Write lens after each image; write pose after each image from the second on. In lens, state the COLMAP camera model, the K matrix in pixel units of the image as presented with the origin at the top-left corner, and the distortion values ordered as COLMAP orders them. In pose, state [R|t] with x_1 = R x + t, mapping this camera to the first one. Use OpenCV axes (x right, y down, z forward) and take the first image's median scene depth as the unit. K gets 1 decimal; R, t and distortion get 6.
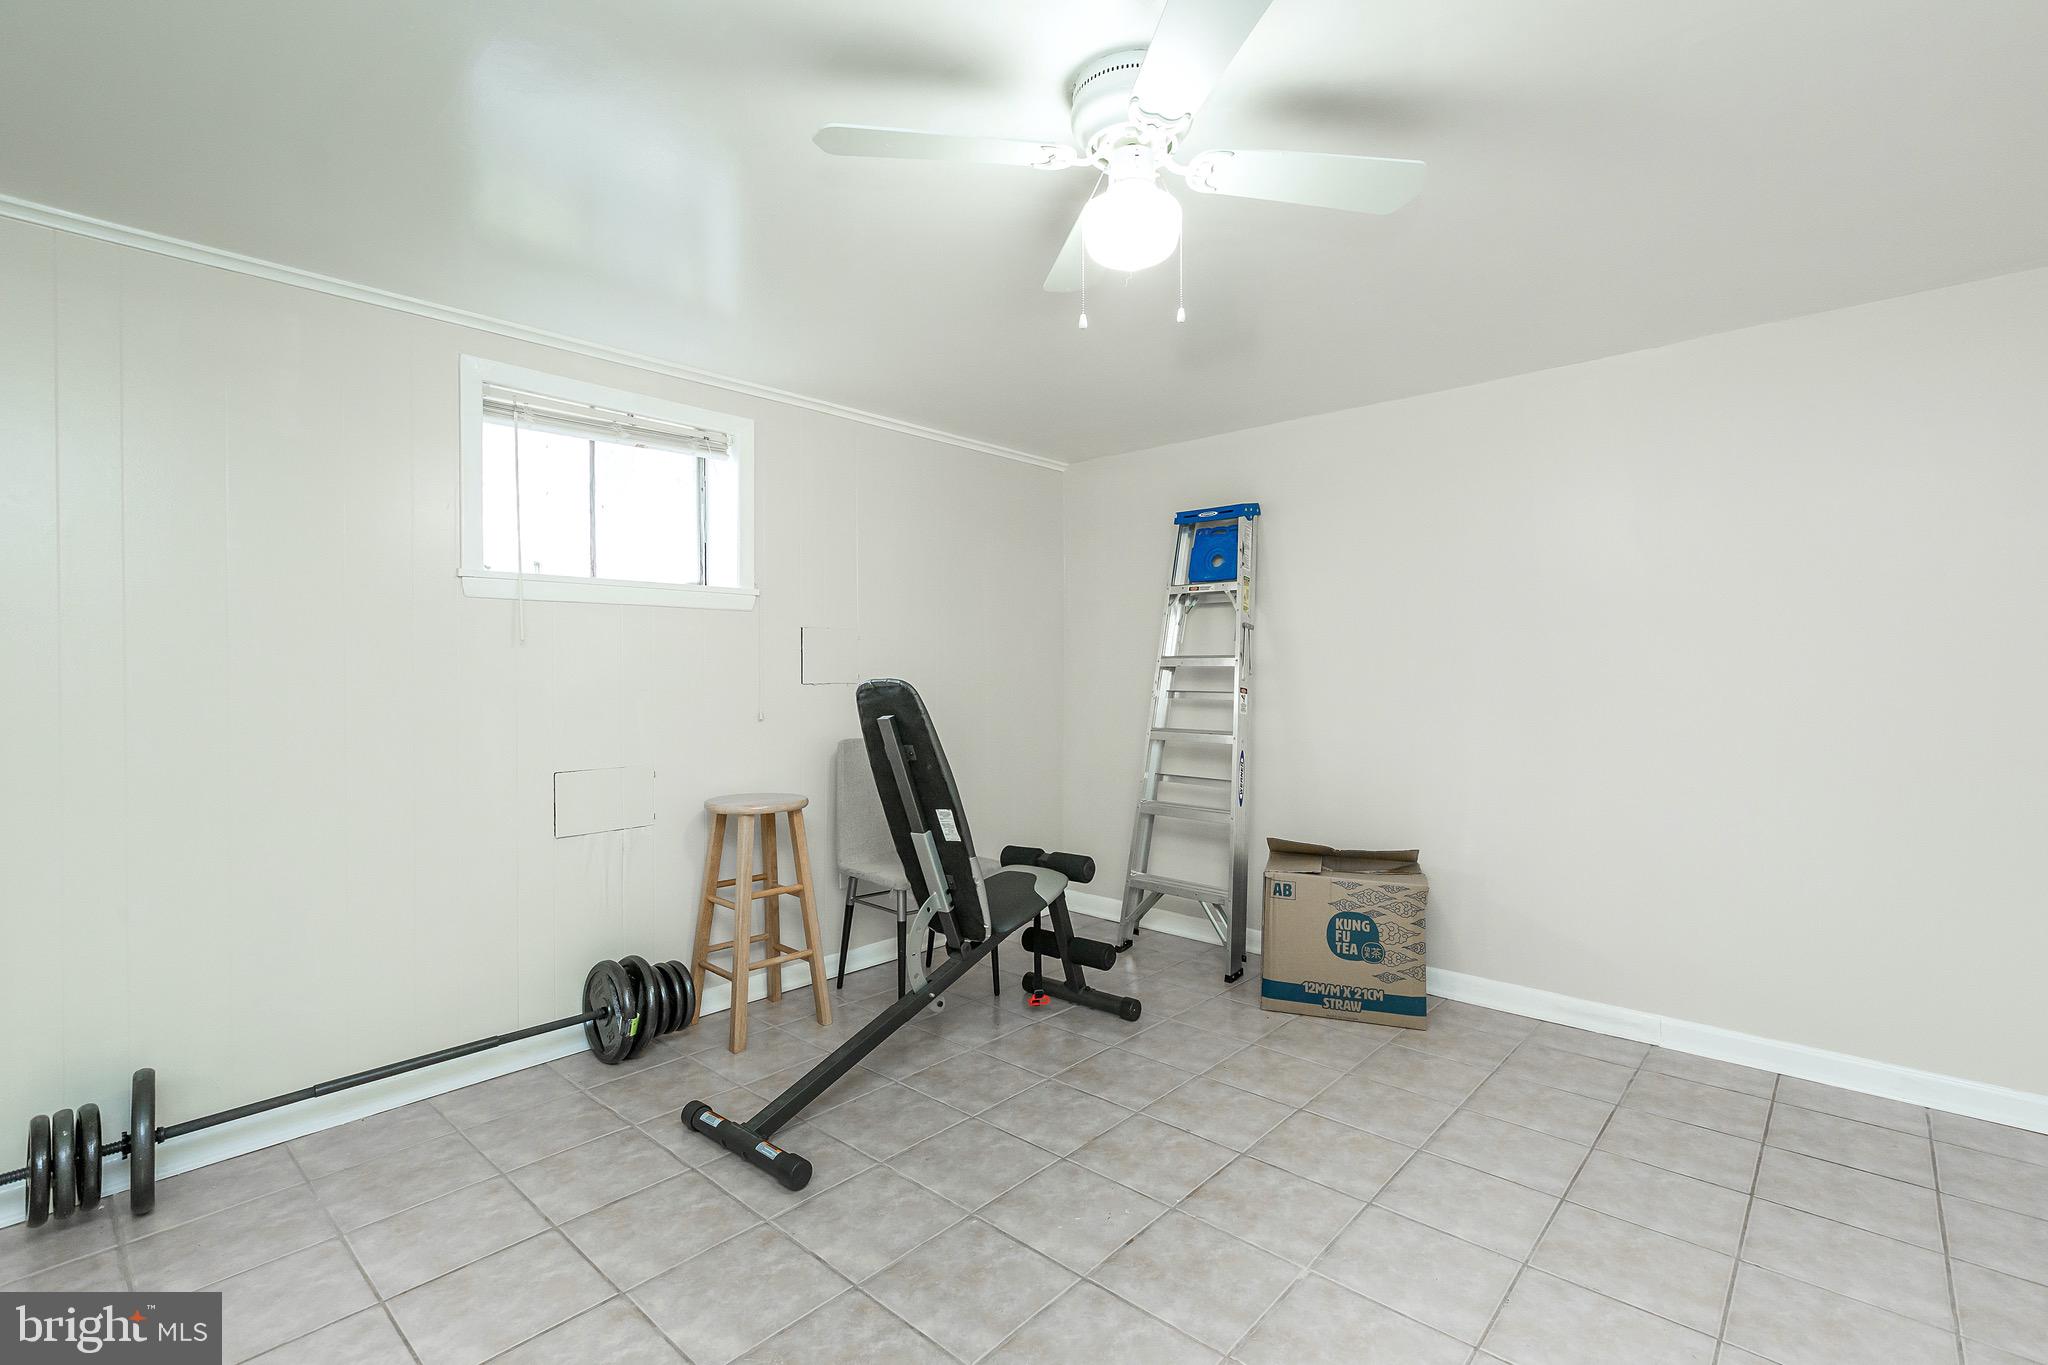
lens RADIAL K [[907.2, 0, 1035.4], [0, 907.2, 671.6], [0, 0, 1]] dist [0.004816, -0.000877]
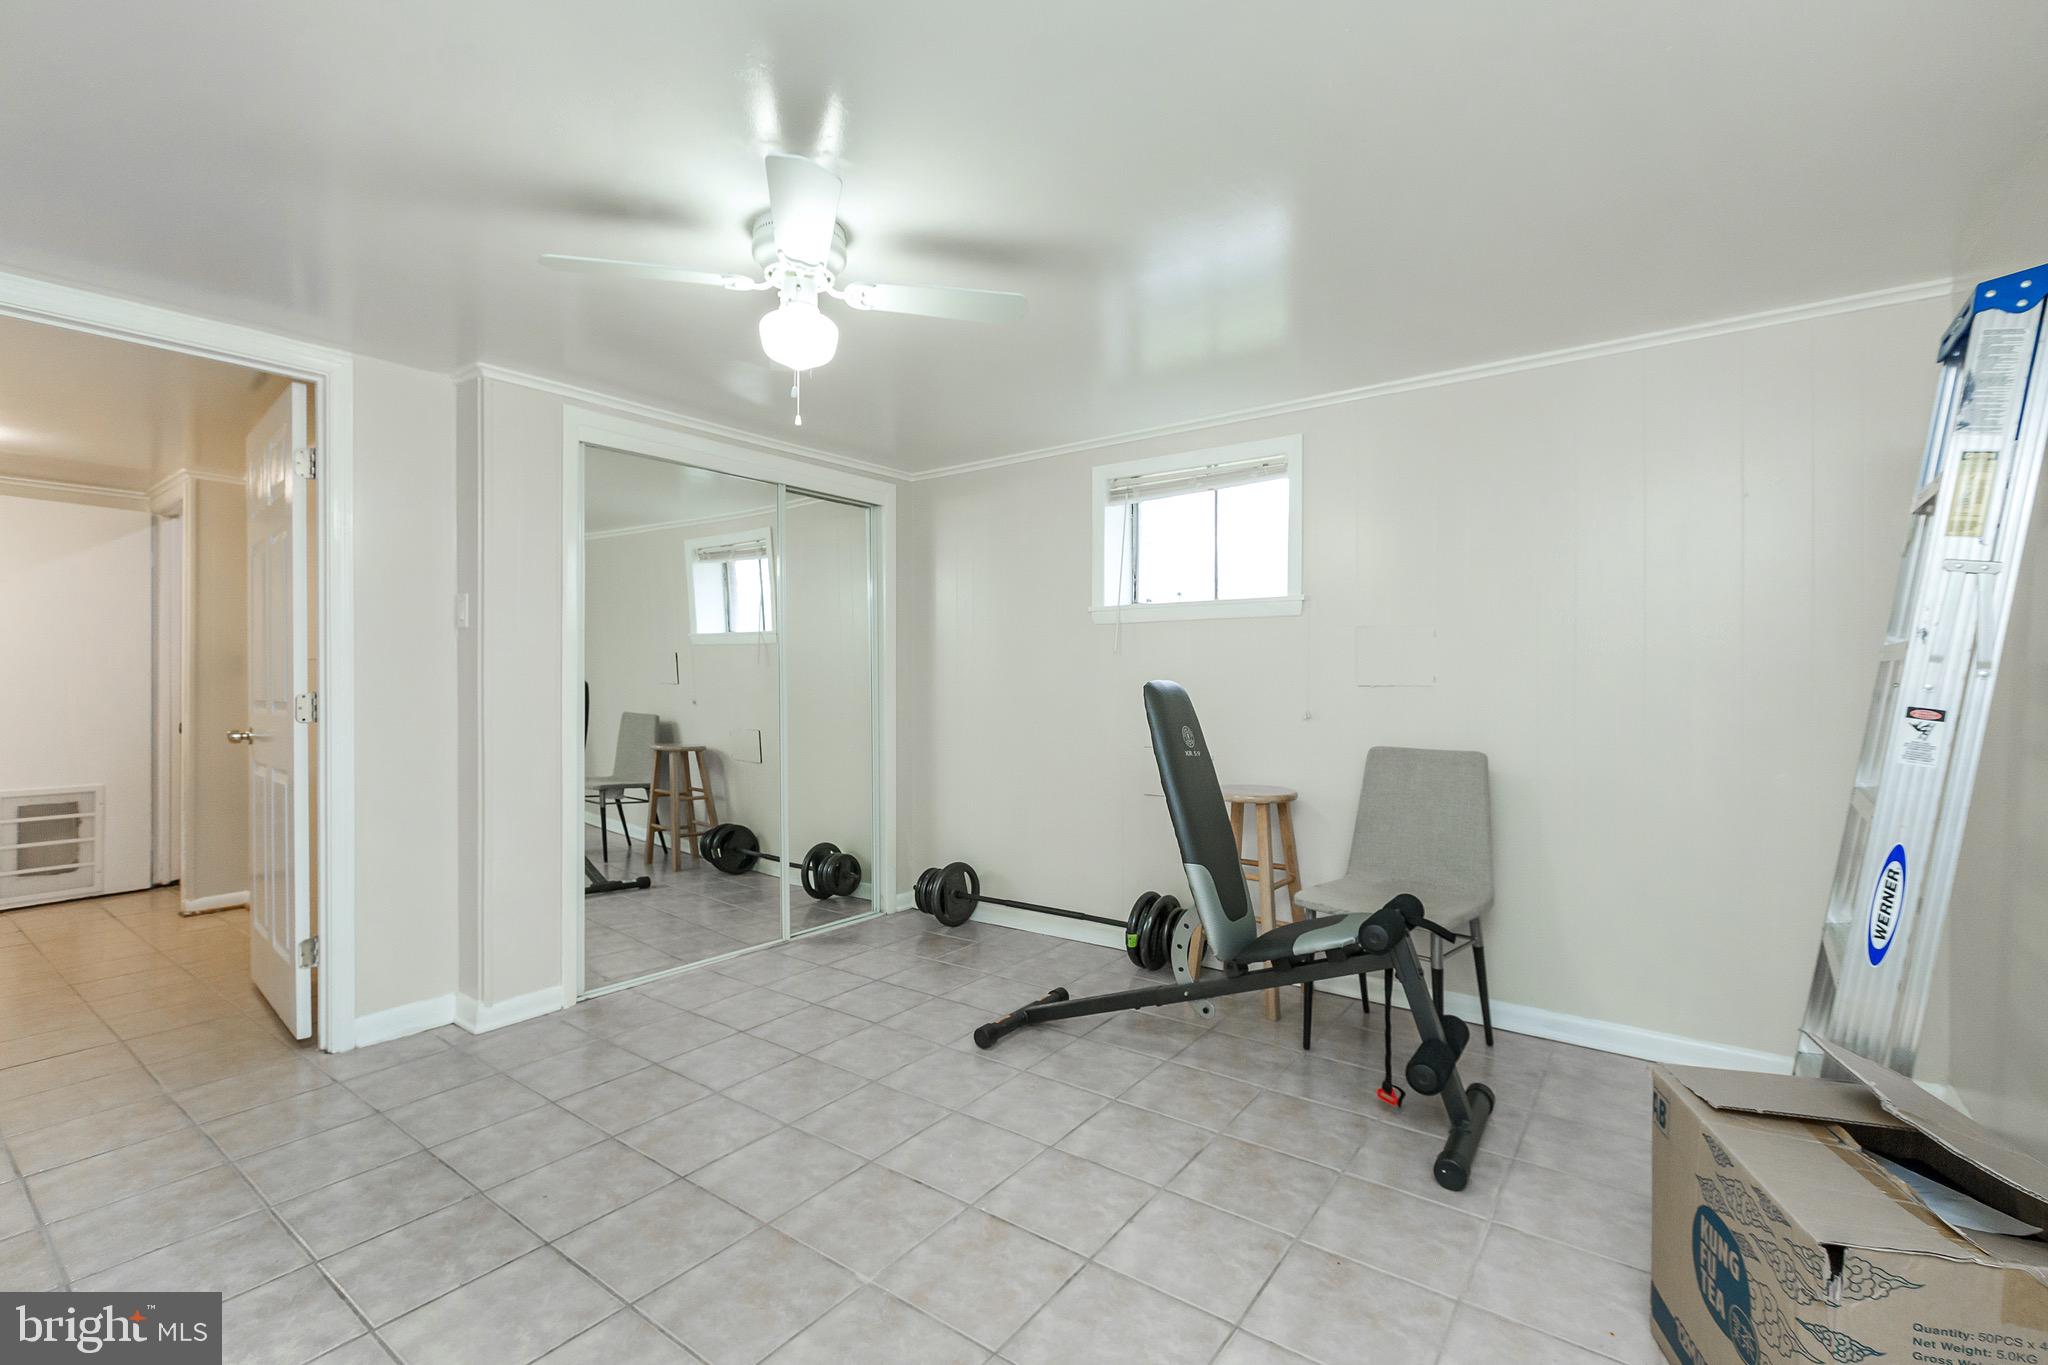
lens RADIAL K [[907.2, 0, 1031.7], [0, 907.2, 677.5], [0, 0, 1]] dist [0.004816, -0.000877]
pose [[0.103077, 0.002616, -0.994670, 0.806290], [0.000018, 0.999997, 0.002632, 0.001958], [0.994673, -0.000289, 0.103076, 0.669772]]
